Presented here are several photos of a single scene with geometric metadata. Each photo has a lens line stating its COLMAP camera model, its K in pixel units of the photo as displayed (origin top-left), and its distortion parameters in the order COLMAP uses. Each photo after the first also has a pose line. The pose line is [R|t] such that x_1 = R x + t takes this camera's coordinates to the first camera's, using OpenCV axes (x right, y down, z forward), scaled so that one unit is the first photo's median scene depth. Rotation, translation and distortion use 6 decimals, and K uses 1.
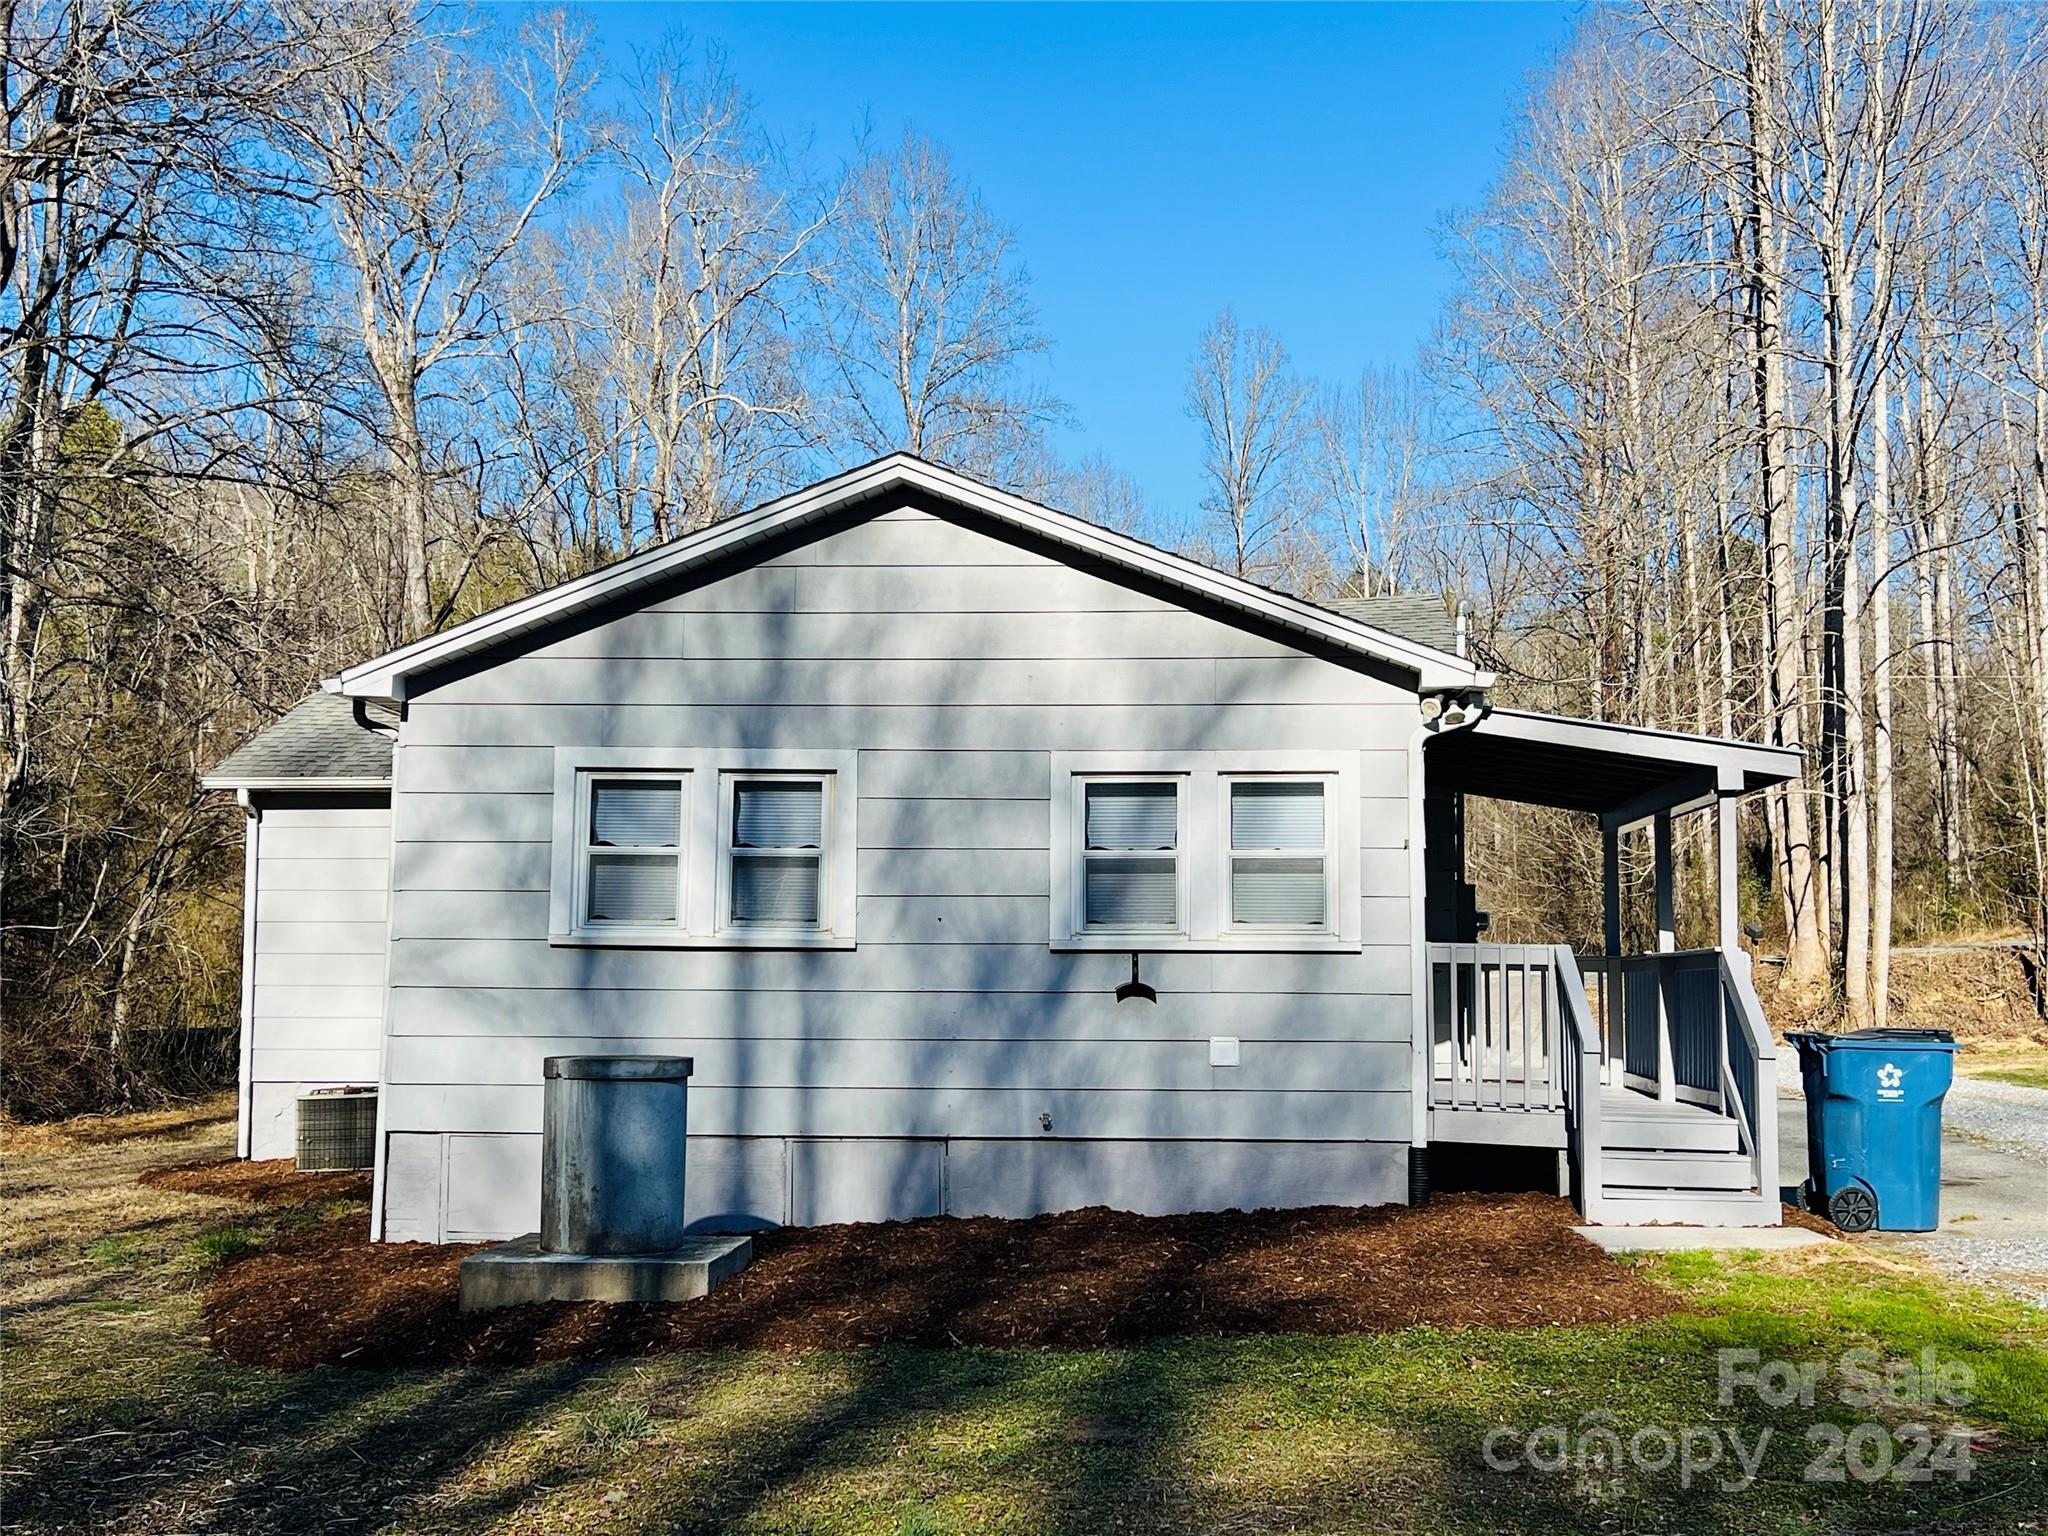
lens RADIAL K [[2273.4, 0, 1024.1], [0, 2273.4, 767.8], [0, 0, 1]] dist [0.003049, 0.002915]
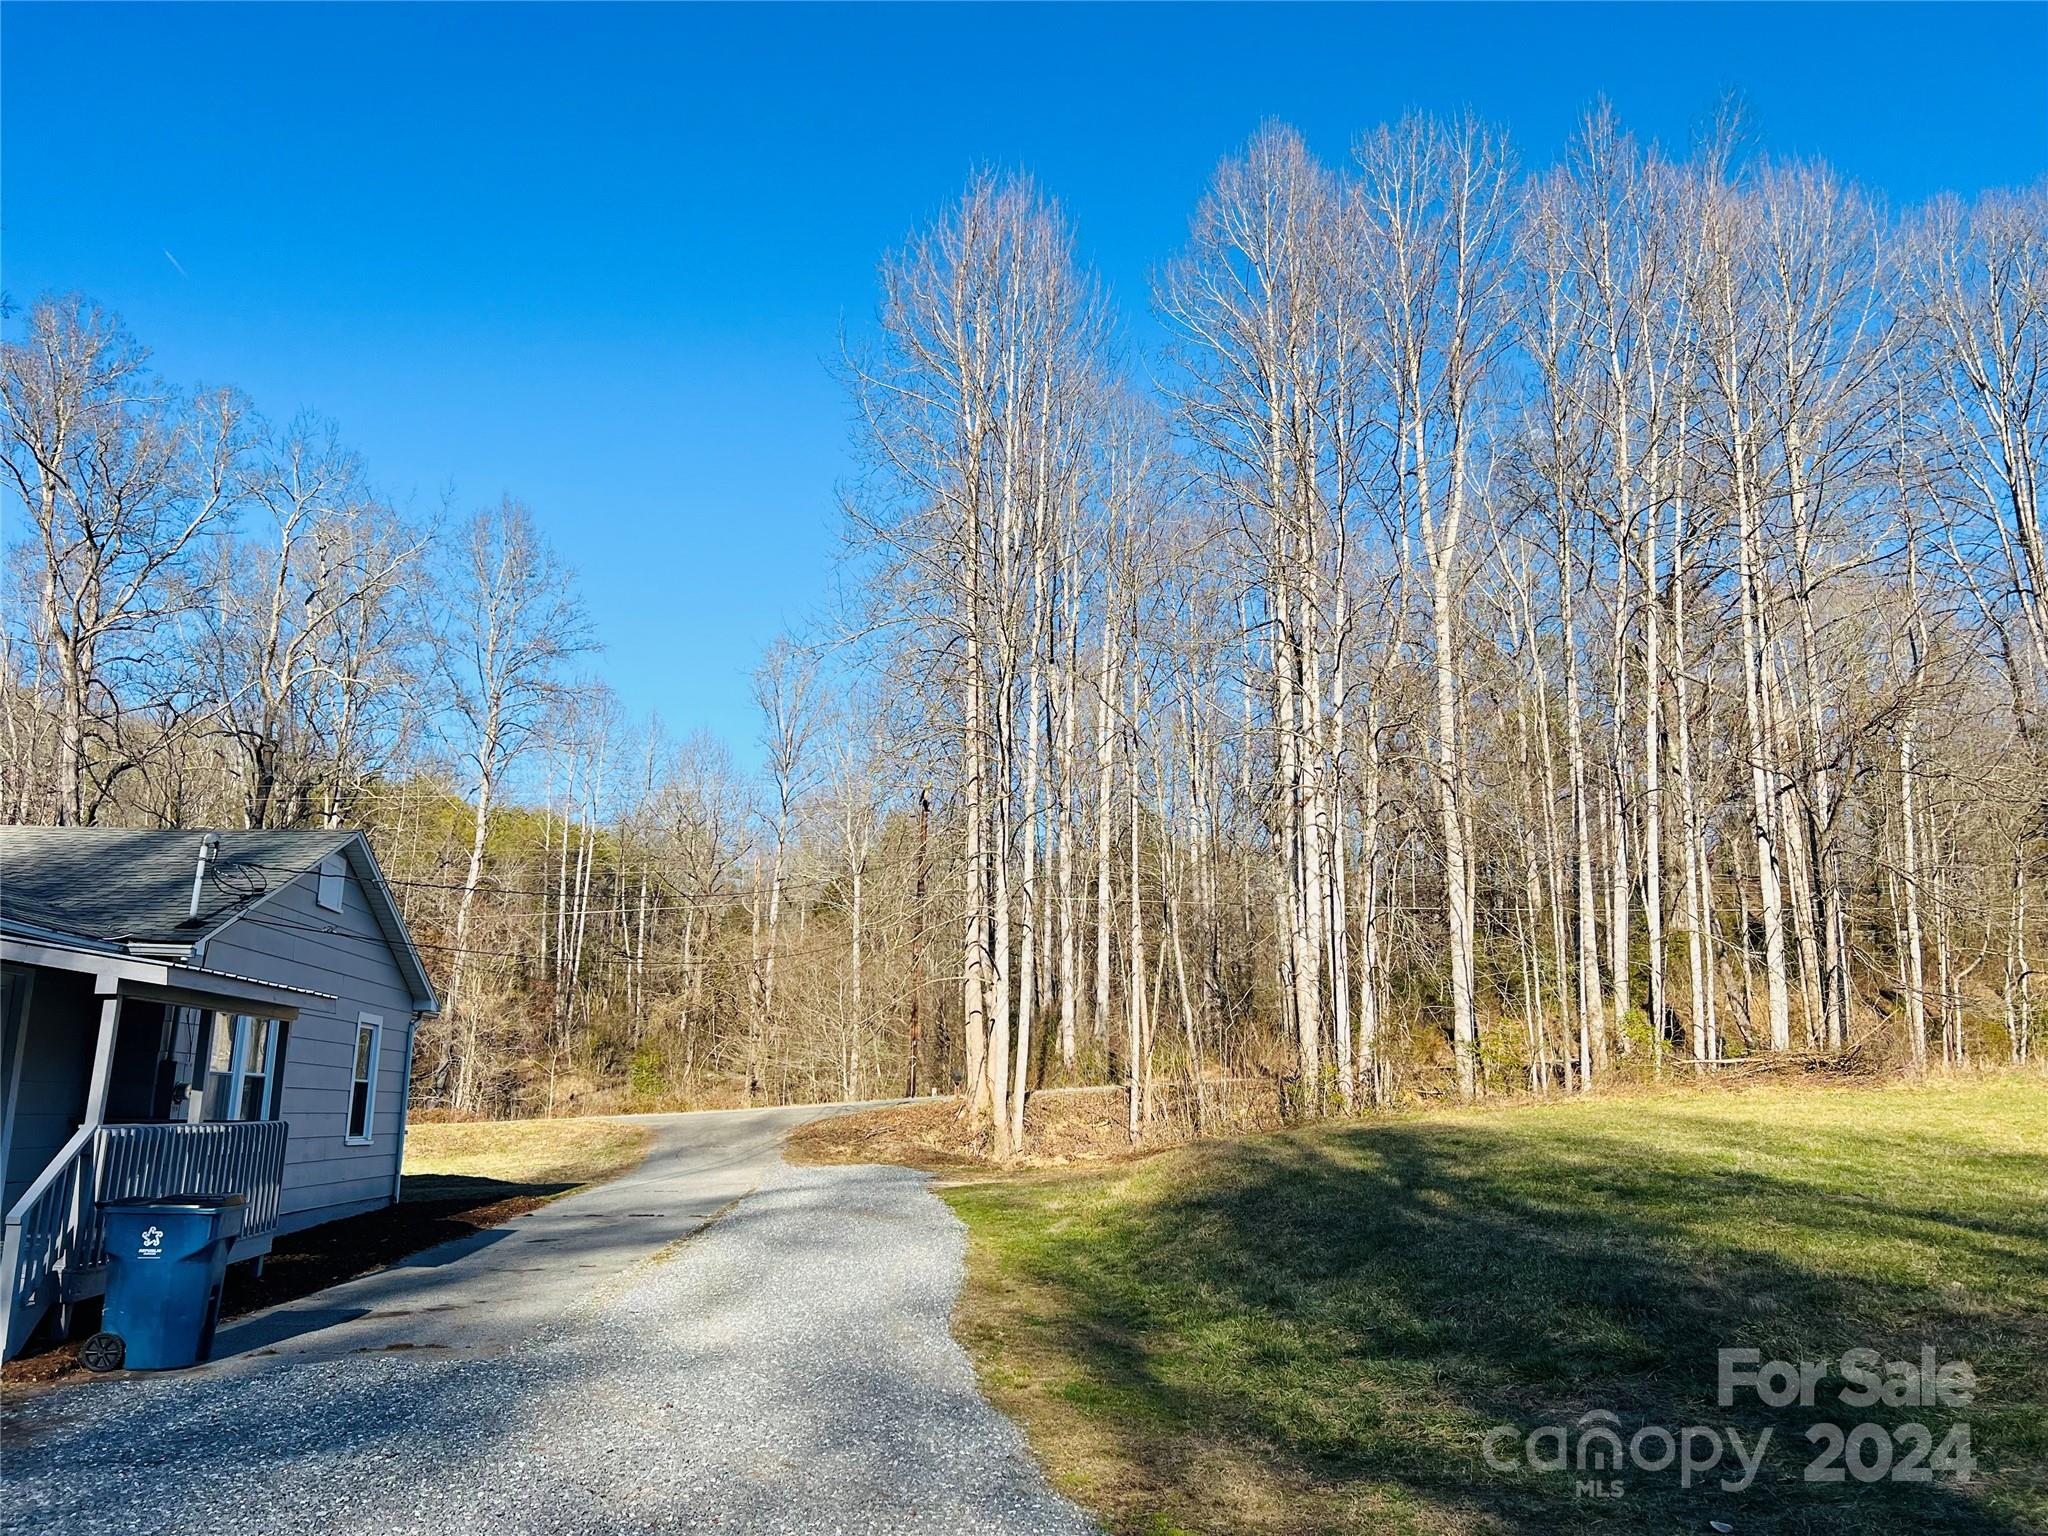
lens RADIAL K [[1530.5, 0, 1014.8], [0, 1530.5, 779.7], [0, 0, 1]] dist [0.060944, -0.074909]
pose [[0.987428, 0.045338, 0.151429, 0.678350], [-0.028906, 0.993620, -0.109009, -0.028483], [-0.155405, 0.103261, 0.982439, 0.092814]]
